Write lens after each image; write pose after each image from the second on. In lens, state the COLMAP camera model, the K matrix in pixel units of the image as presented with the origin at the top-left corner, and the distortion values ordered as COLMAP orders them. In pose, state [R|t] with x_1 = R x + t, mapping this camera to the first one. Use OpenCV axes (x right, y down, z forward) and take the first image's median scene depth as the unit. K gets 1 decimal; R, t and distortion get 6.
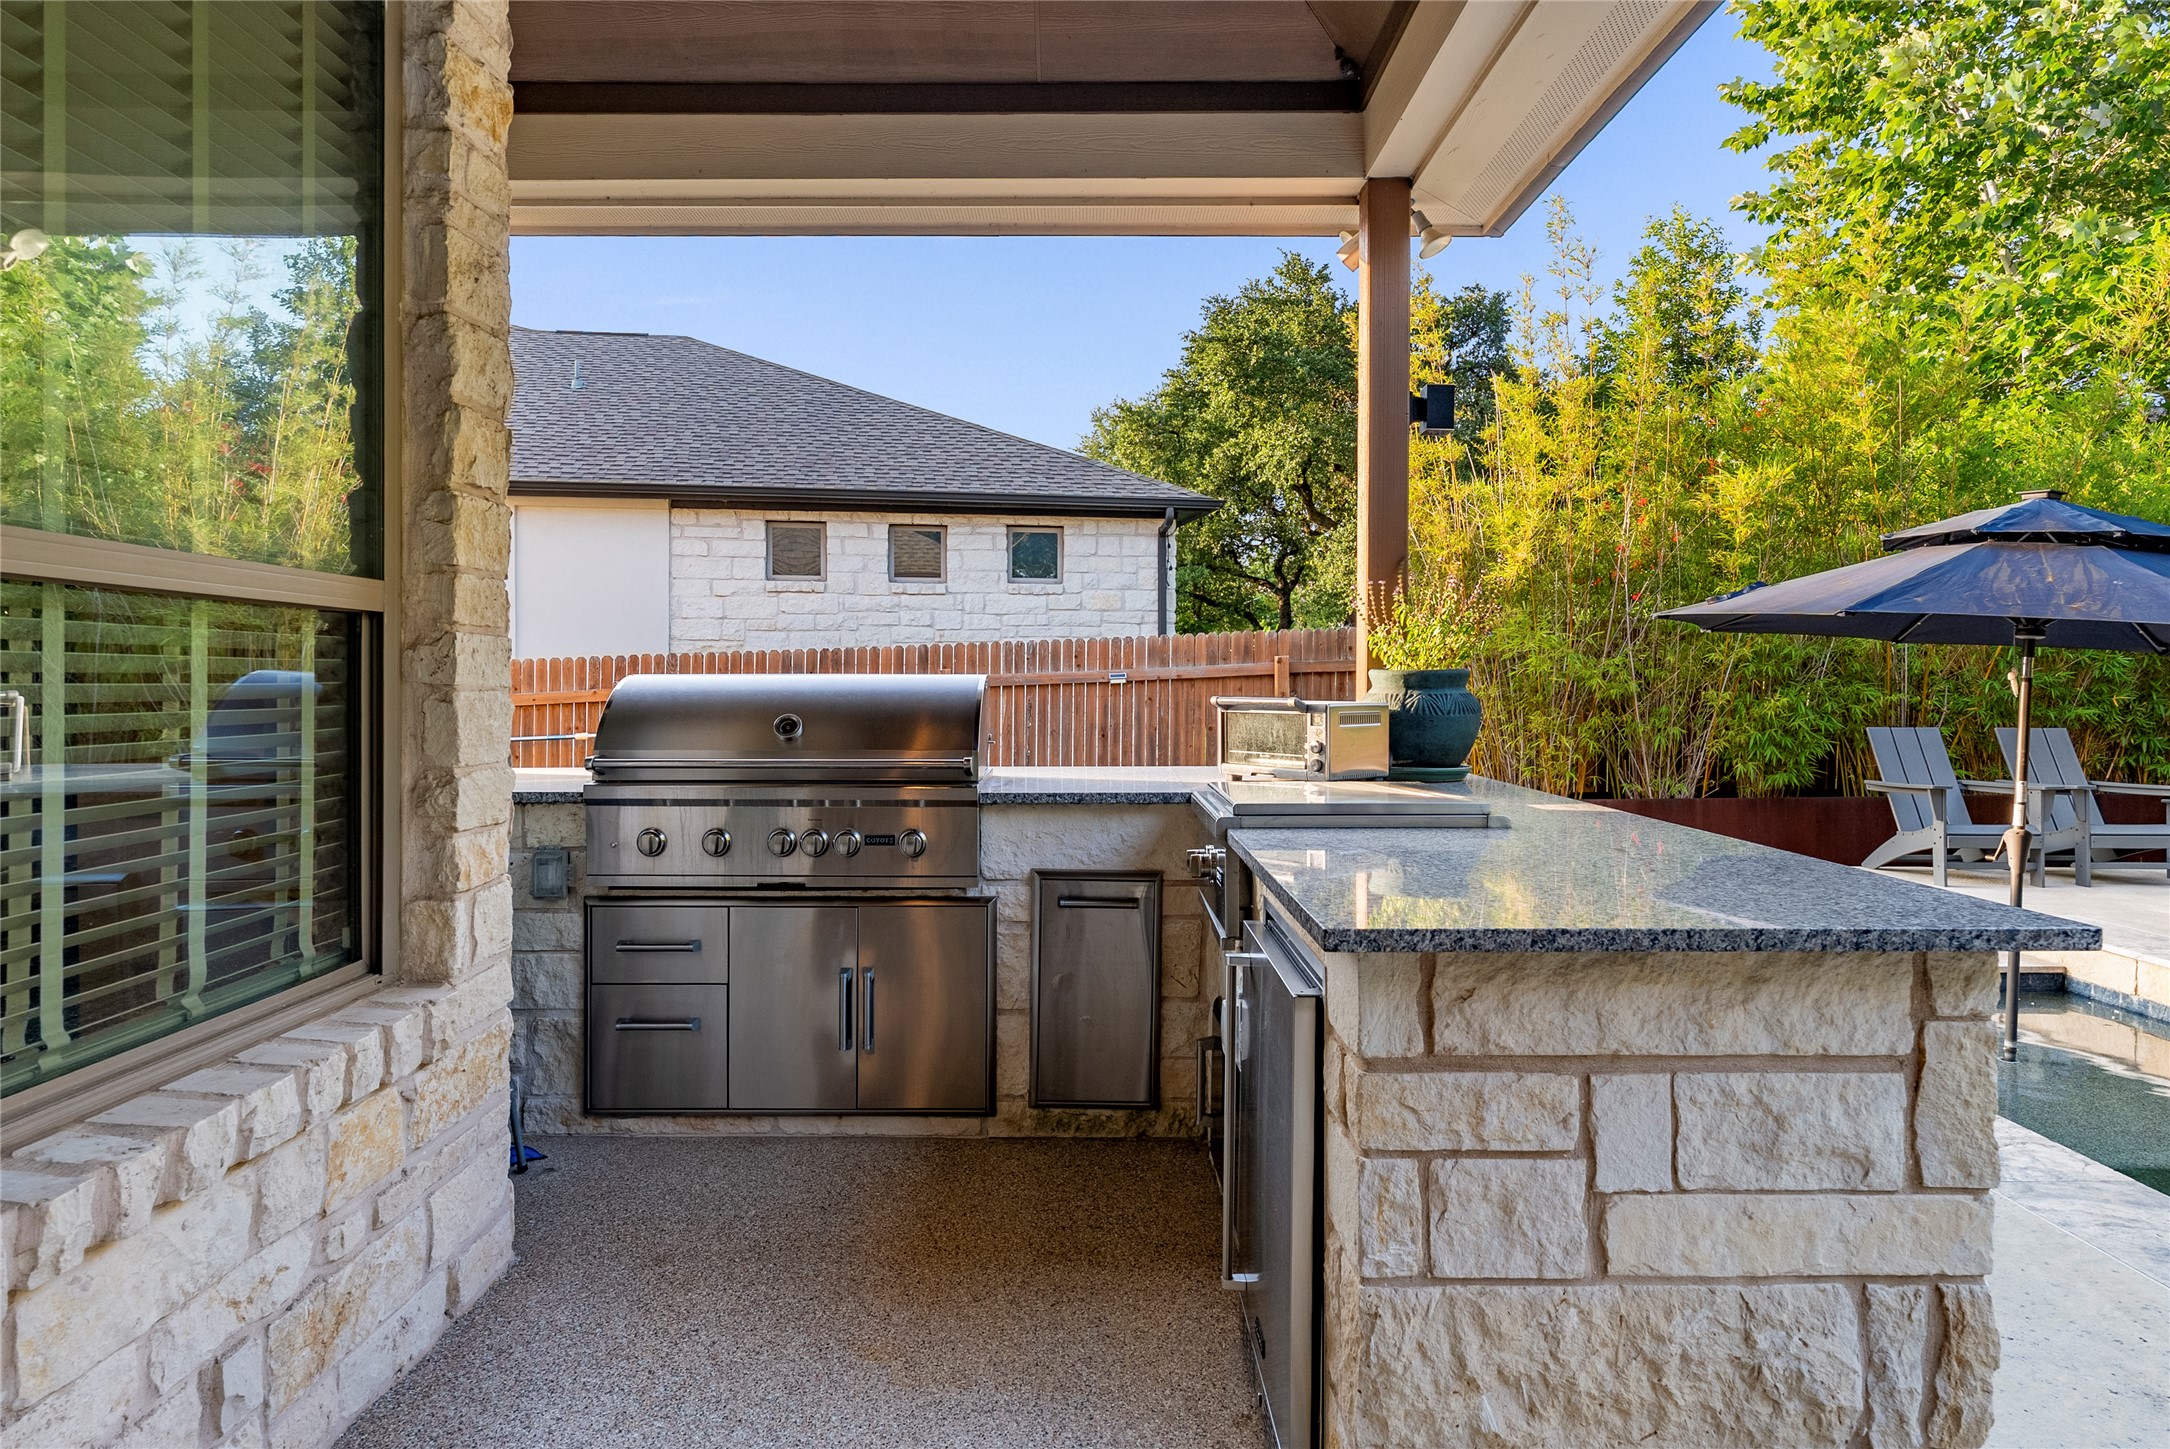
lens RADIAL K [[1242.1, 0, 1087.2], [0, 1242.1, 685.4], [0, 0, 1]] dist [-0.004166, 0.002064]
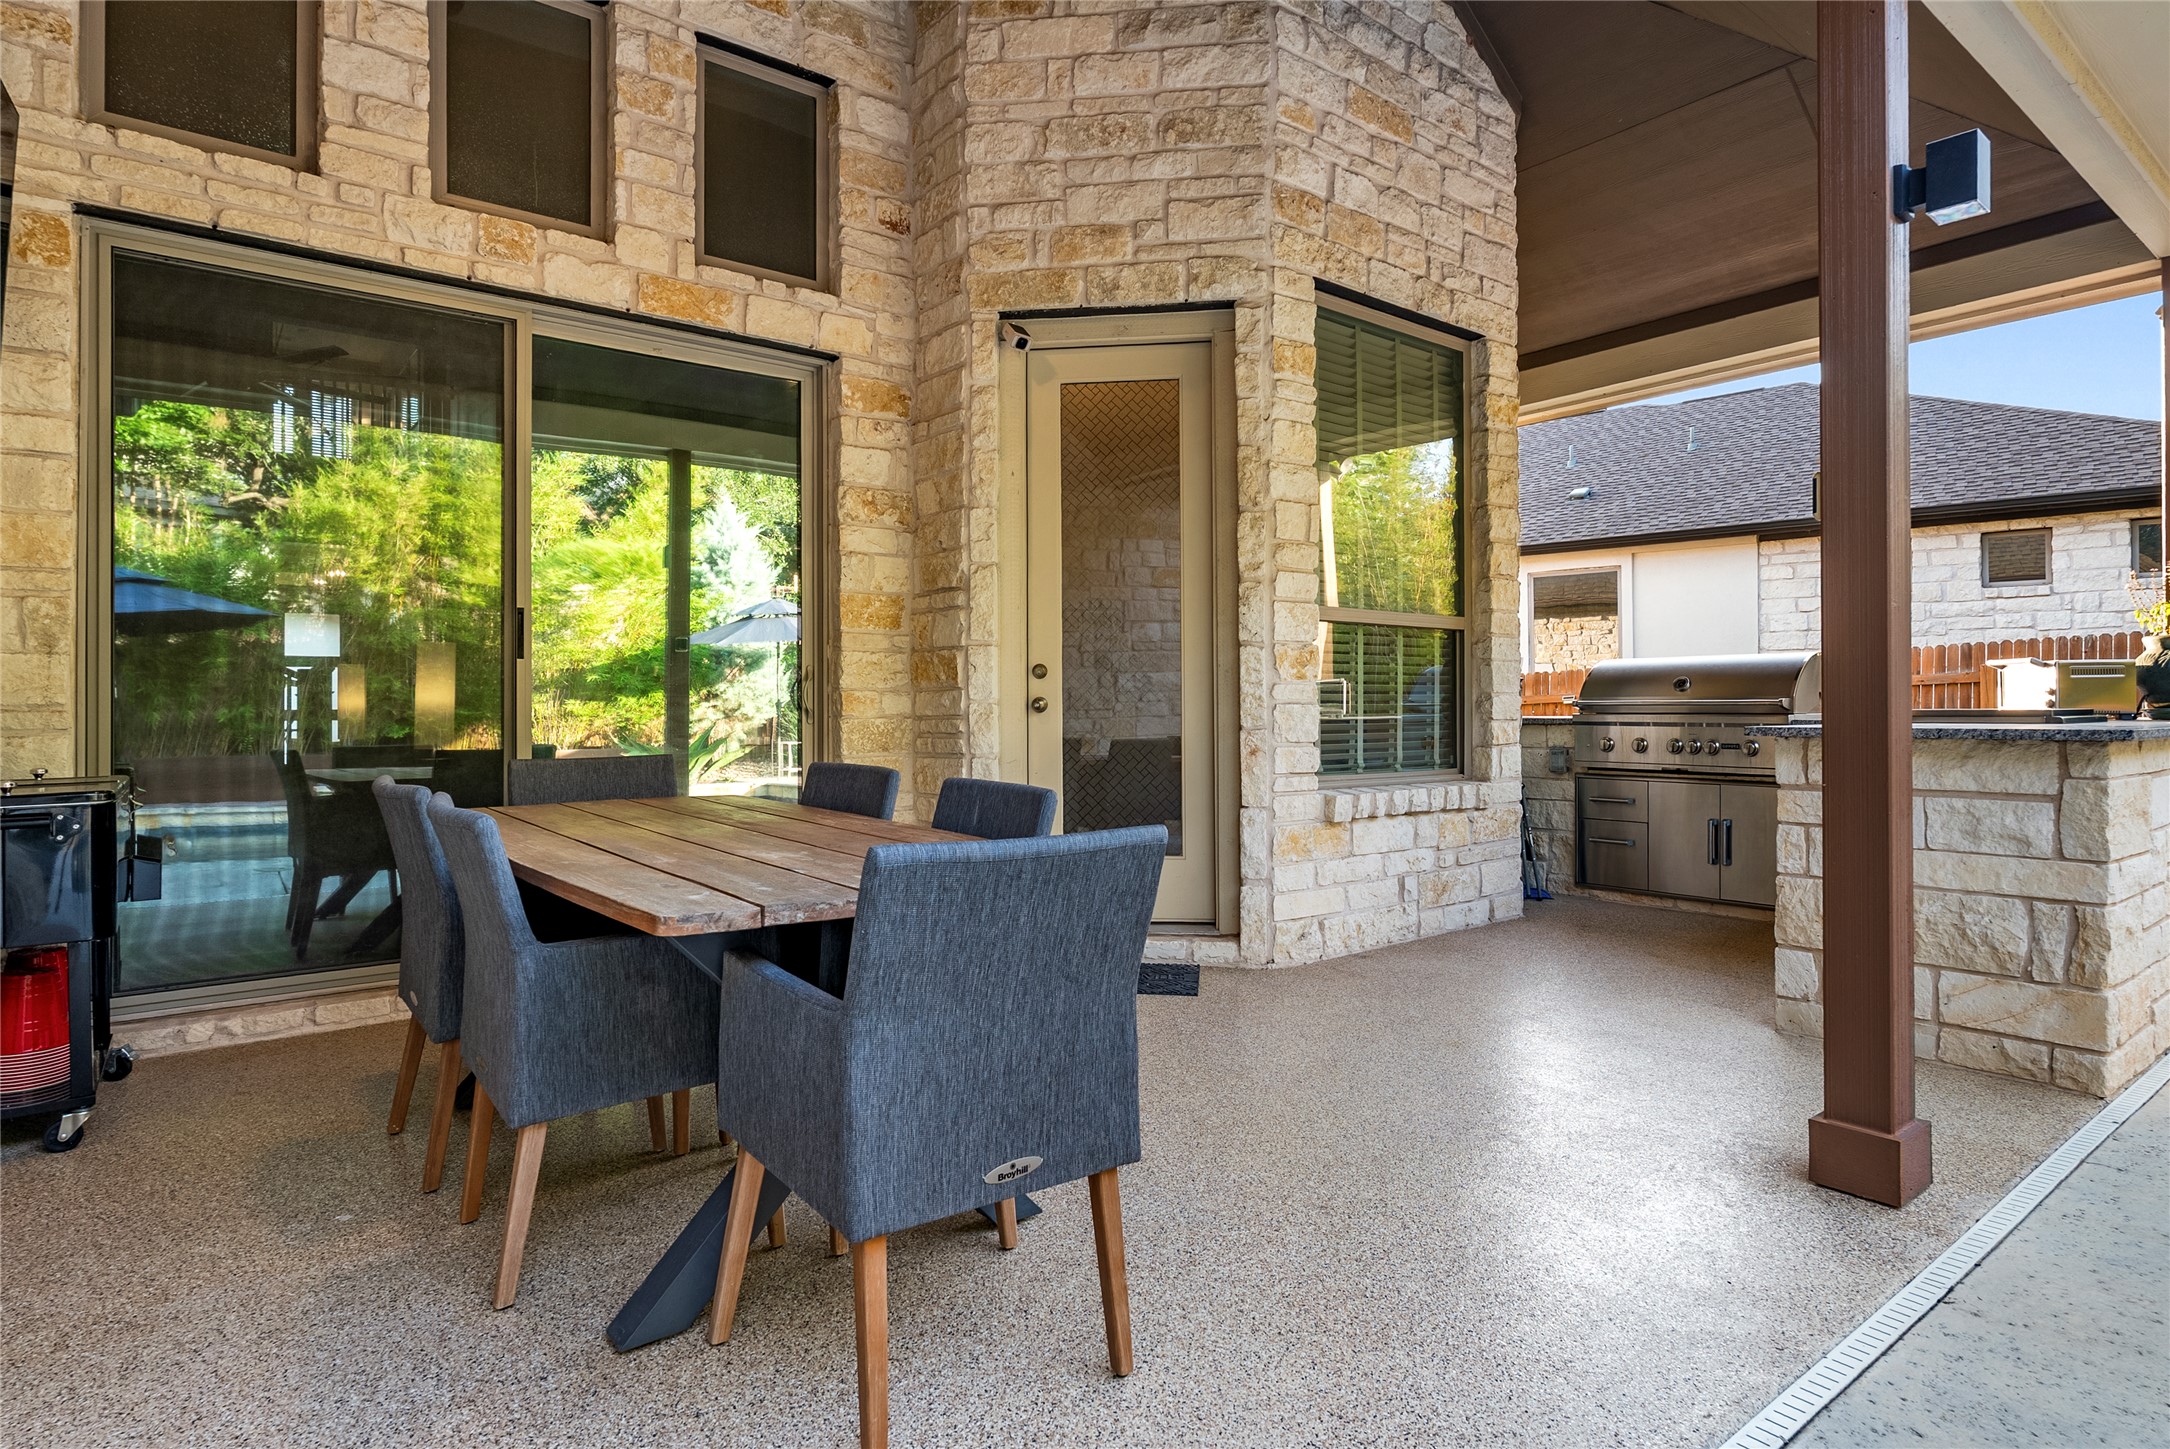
lens RADIAL K [[1149.1, 0, 1090.6], [0, 1149.1, 697.4], [0, 0, 1]] dist [0.001520, 0.001044]
pose [[0.605639, -0.007896, -0.795701, 0.796540], [0.000194, 0.999952, -0.009775, 0.097268], [0.795740, 0.005766, 0.605611, -0.973778]]
